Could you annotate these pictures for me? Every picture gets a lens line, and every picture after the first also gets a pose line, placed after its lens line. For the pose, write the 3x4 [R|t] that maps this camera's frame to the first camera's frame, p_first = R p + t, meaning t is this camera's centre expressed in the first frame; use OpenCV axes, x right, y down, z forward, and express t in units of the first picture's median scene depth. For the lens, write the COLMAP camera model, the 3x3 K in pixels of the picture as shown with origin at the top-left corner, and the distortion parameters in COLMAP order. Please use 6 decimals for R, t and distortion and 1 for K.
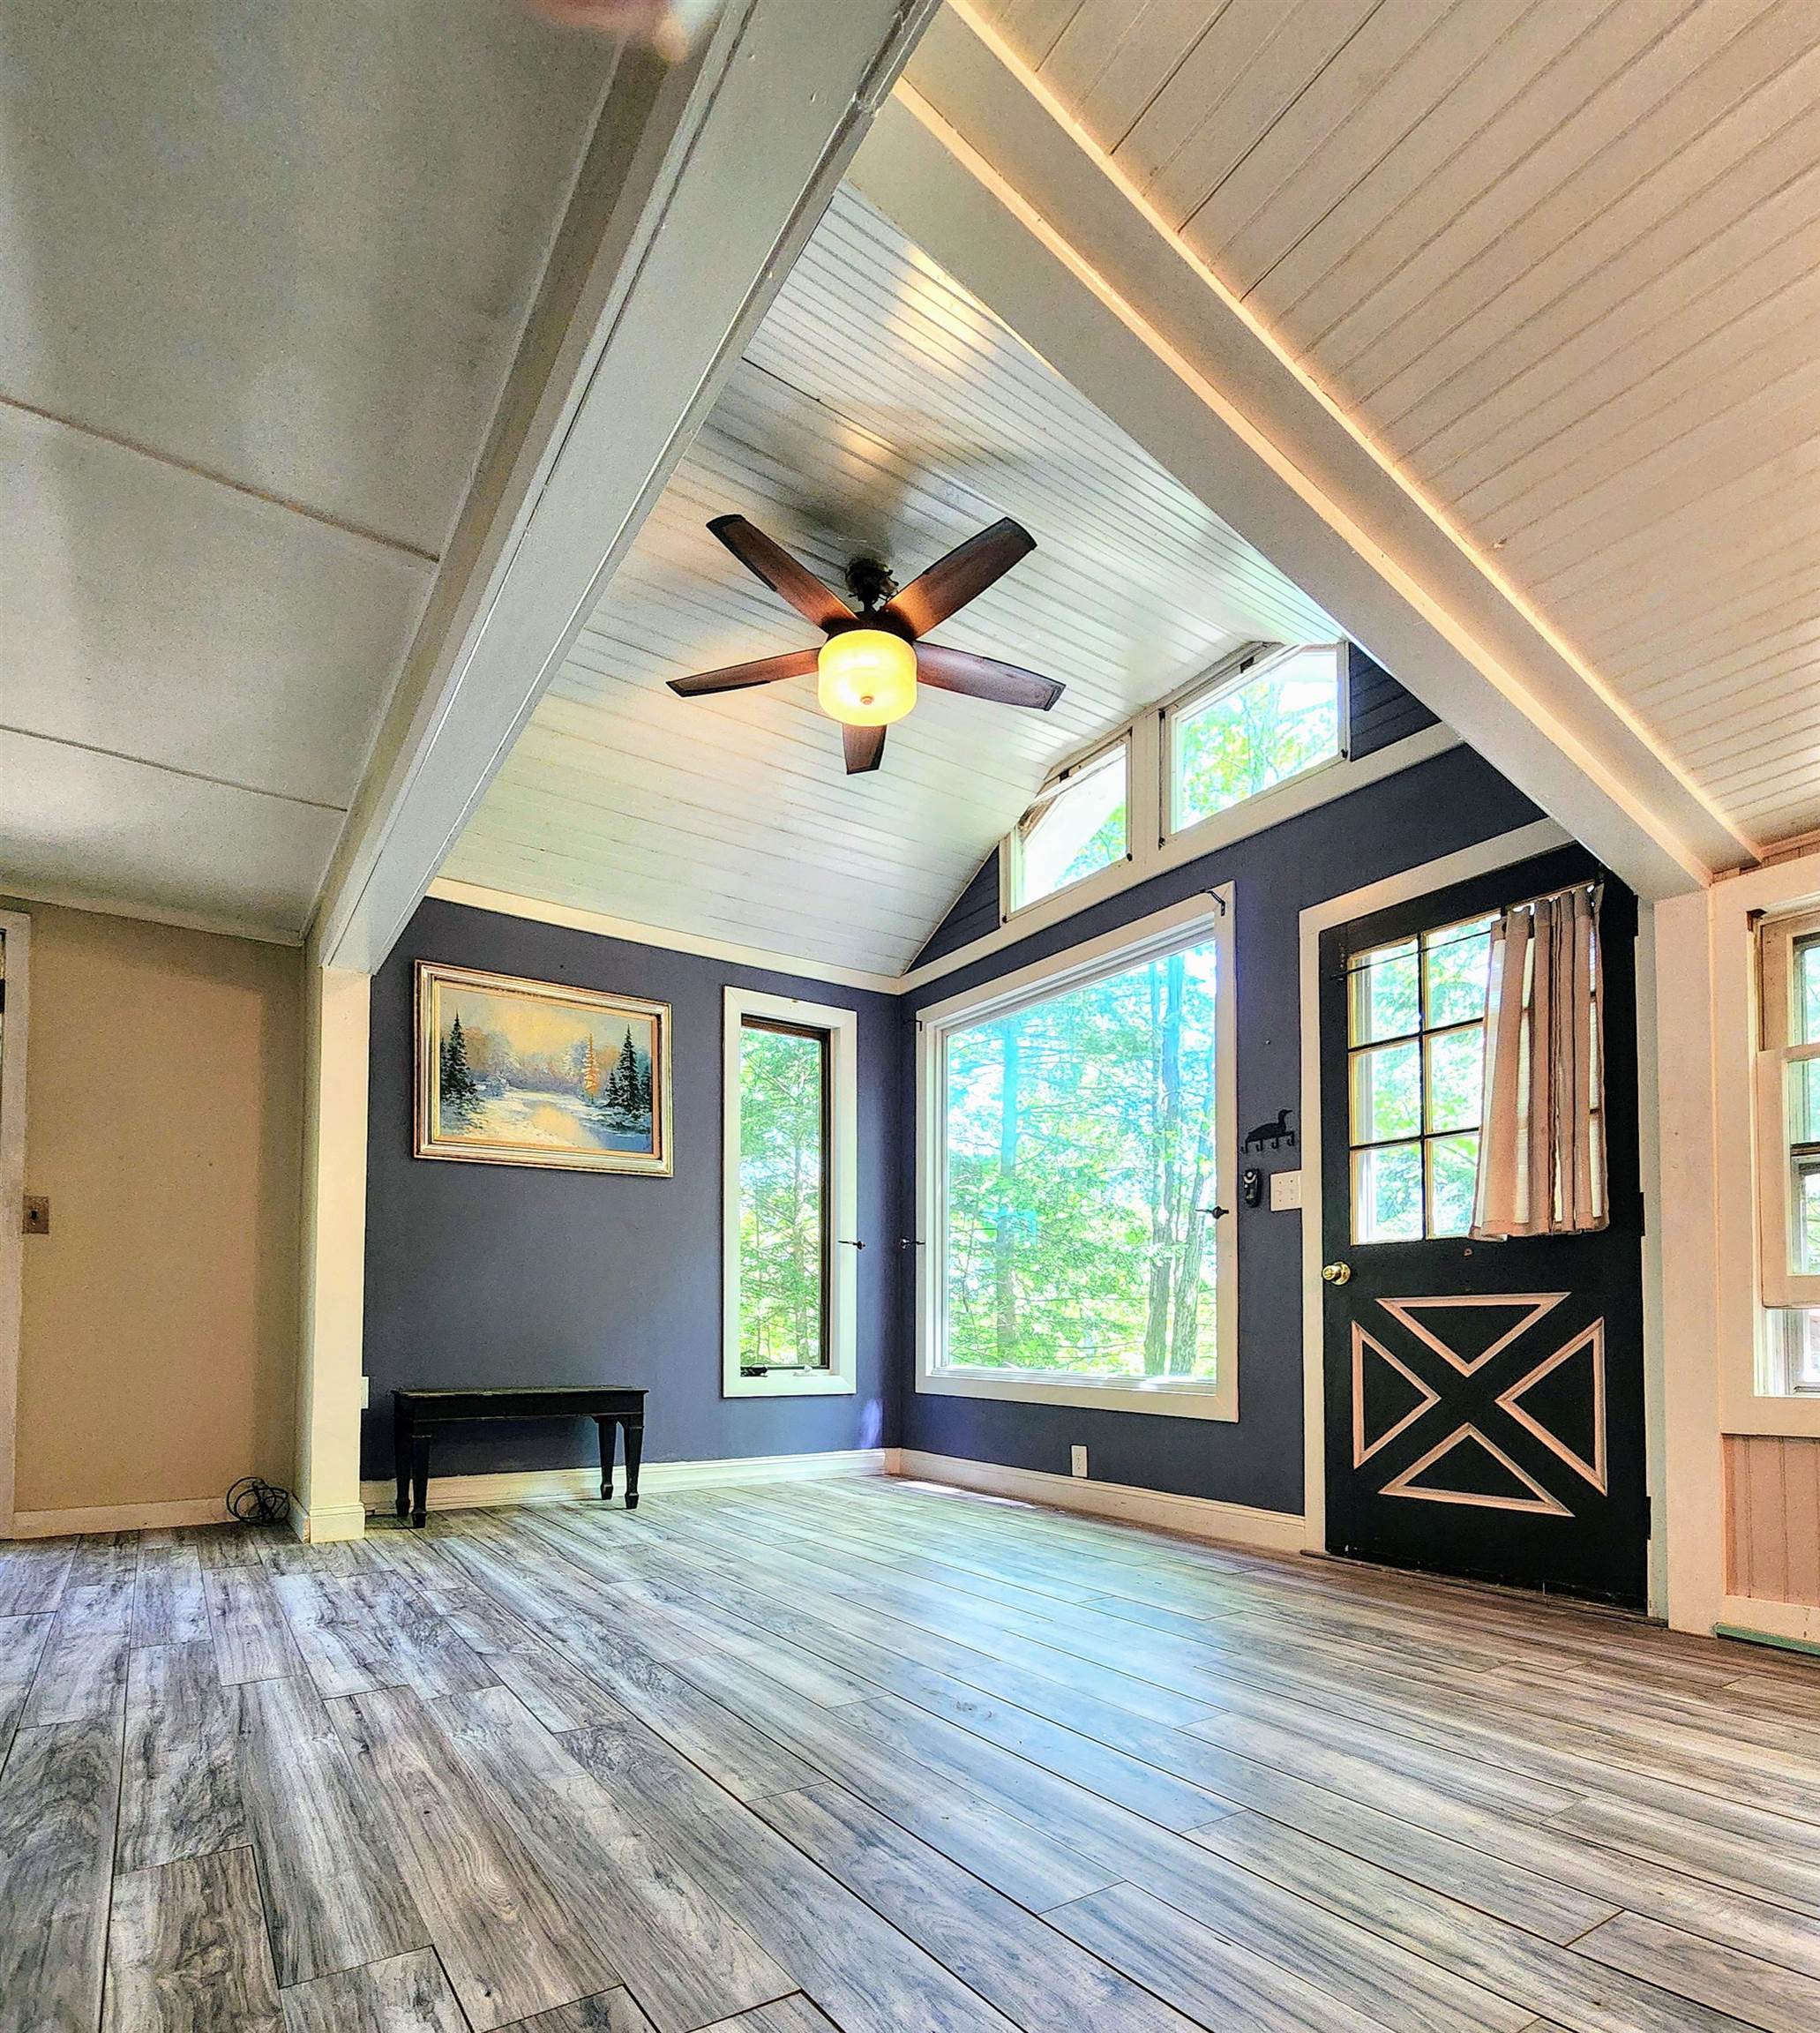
lens RADIAL K [[1085.1, 0, 852.3], [0, 1085.1, 1017.0], [0, 0, 1]] dist [0.000156, 0.014503]
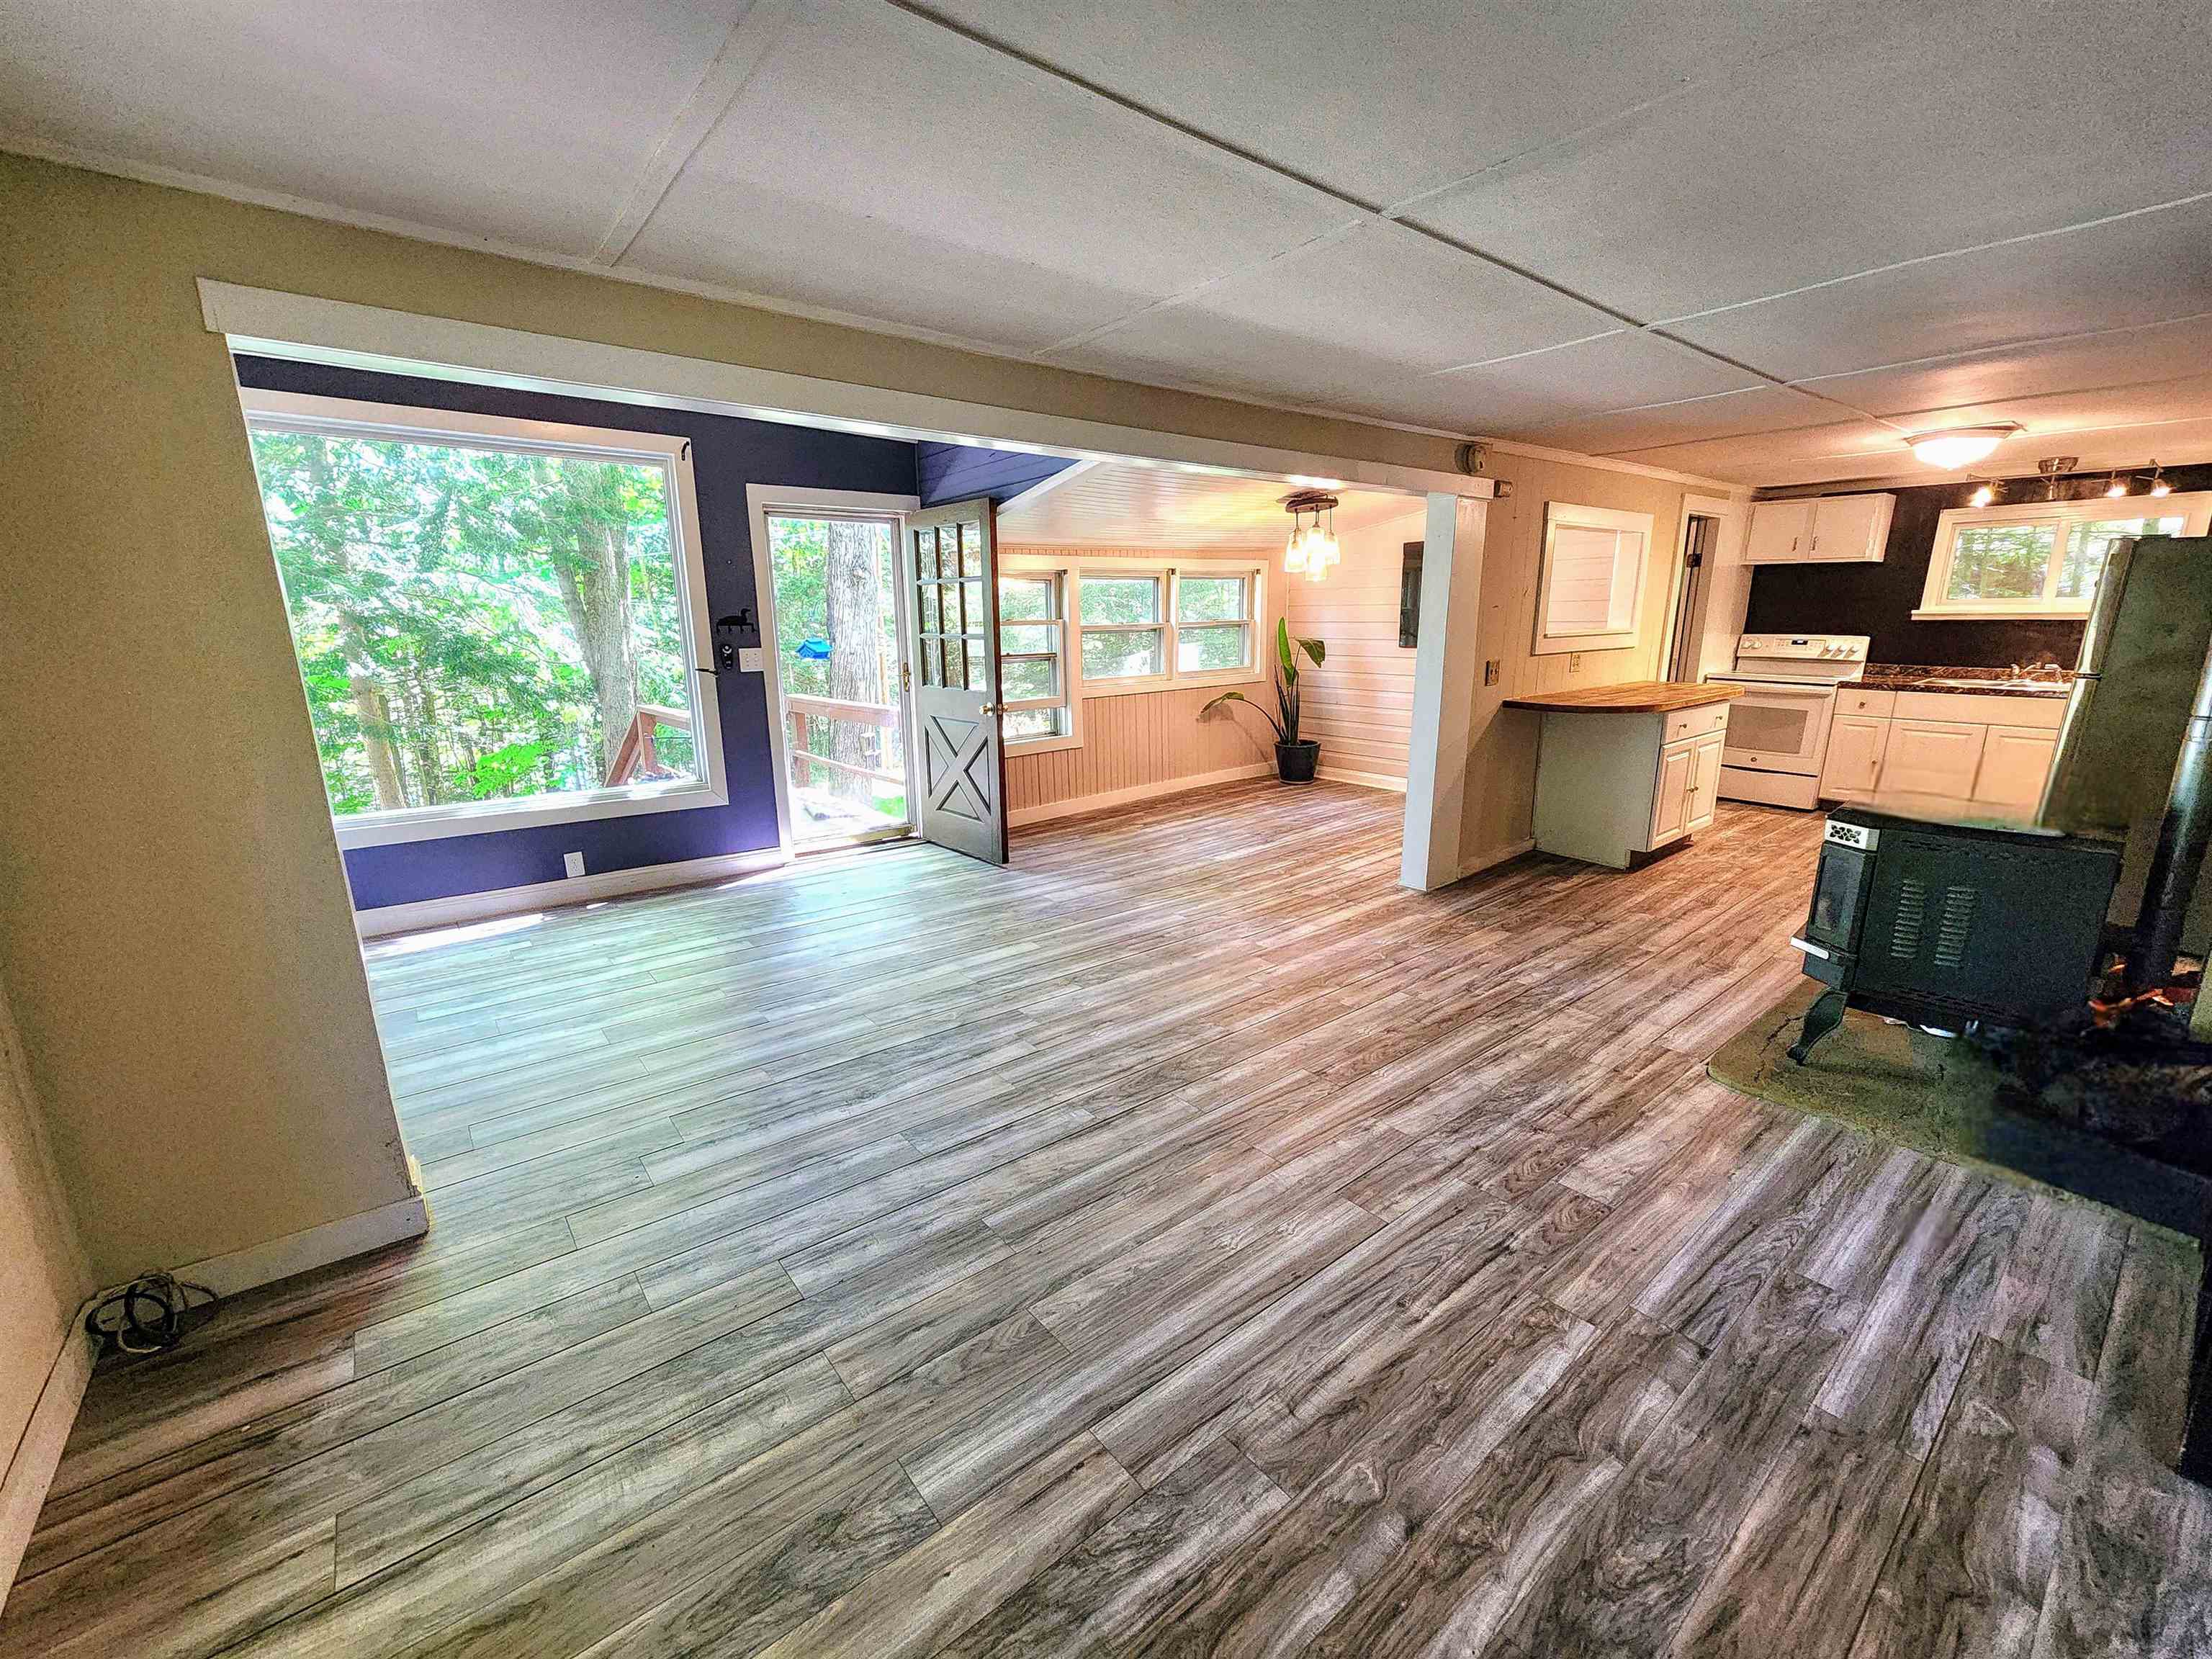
lens RADIAL K [[914.0, 0, 1106.0], [0, 914.0, 829.5], [0, 0, 1]] dist [-0.001728, -0.000595]
pose [[-0.121928, -0.237280, 0.963759, -1.812432], [-0.276038, 0.940803, 0.196706, -0.025450], [-0.953382, -0.242050, -0.180209, 1.239430]]
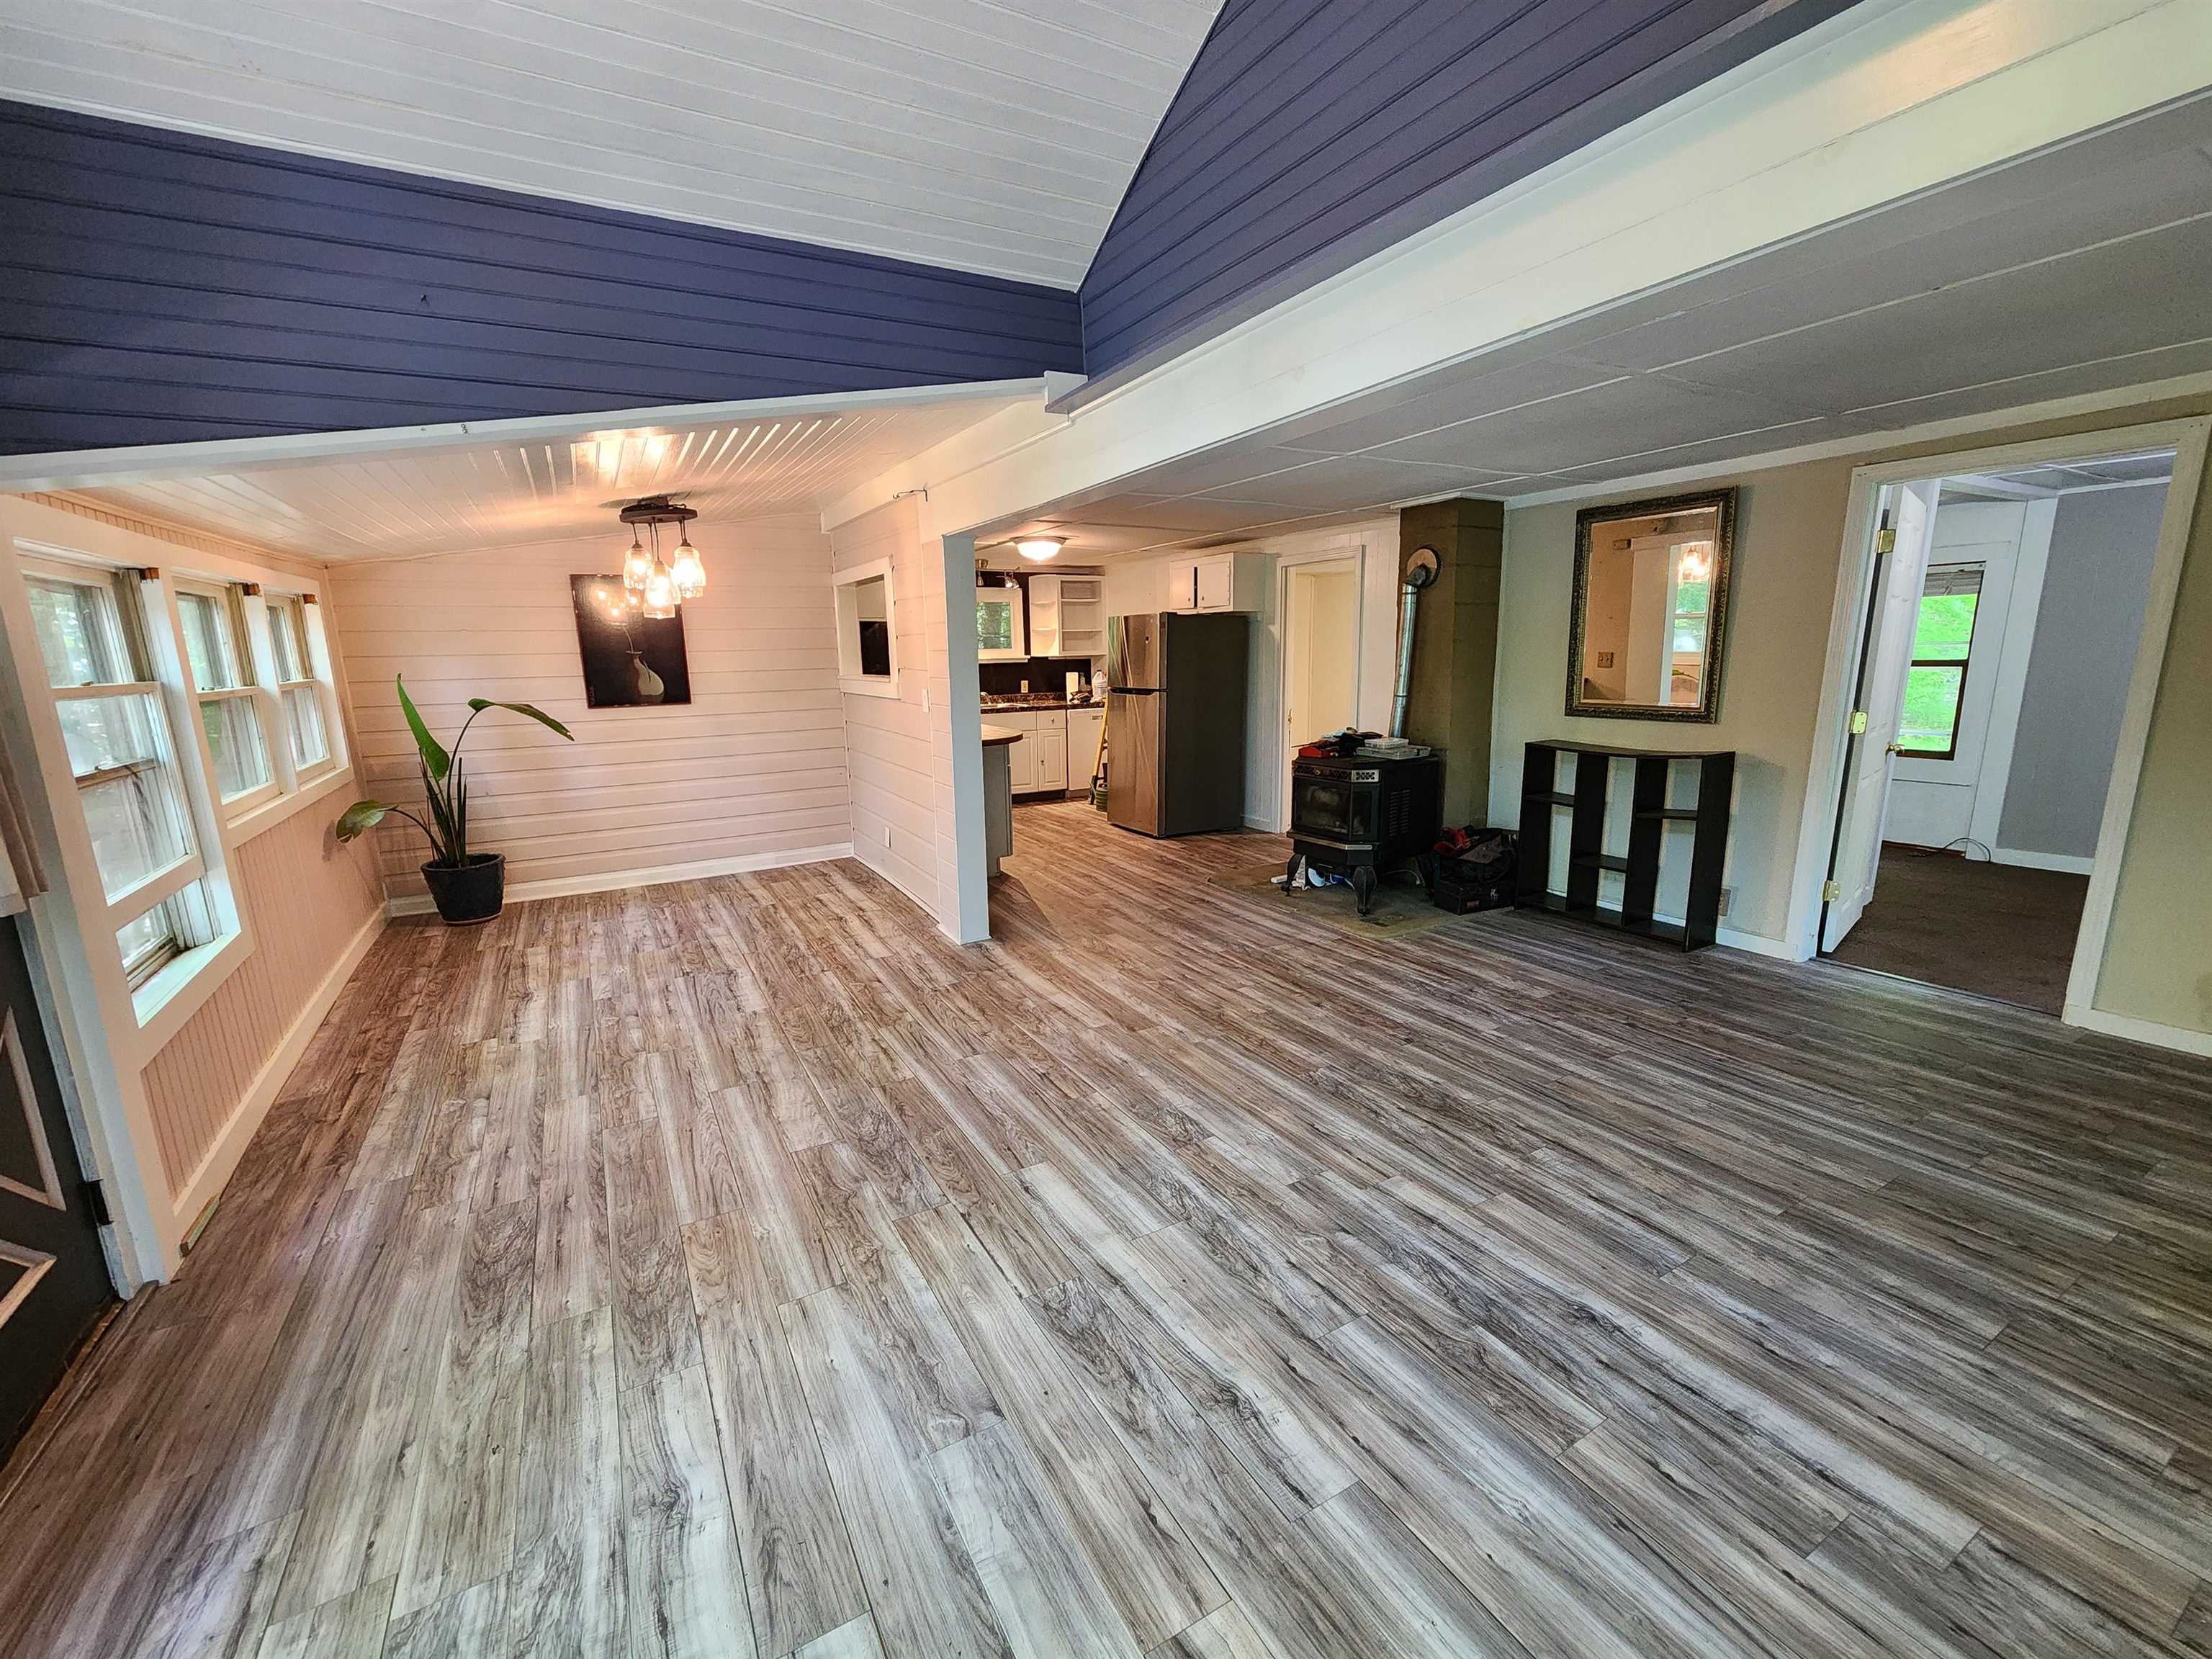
lens RADIAL K [[914.0, 0, 1106.0], [0, 914.0, 829.5], [0, 0, 1]] dist [-0.001728, -0.000595]
pose [[-0.999204, 0.004145, 0.039683, -0.148949], [0.000275, 0.995283, -0.097011, 0.293722], [-0.039898, -0.096923, -0.994492, 2.219013]]
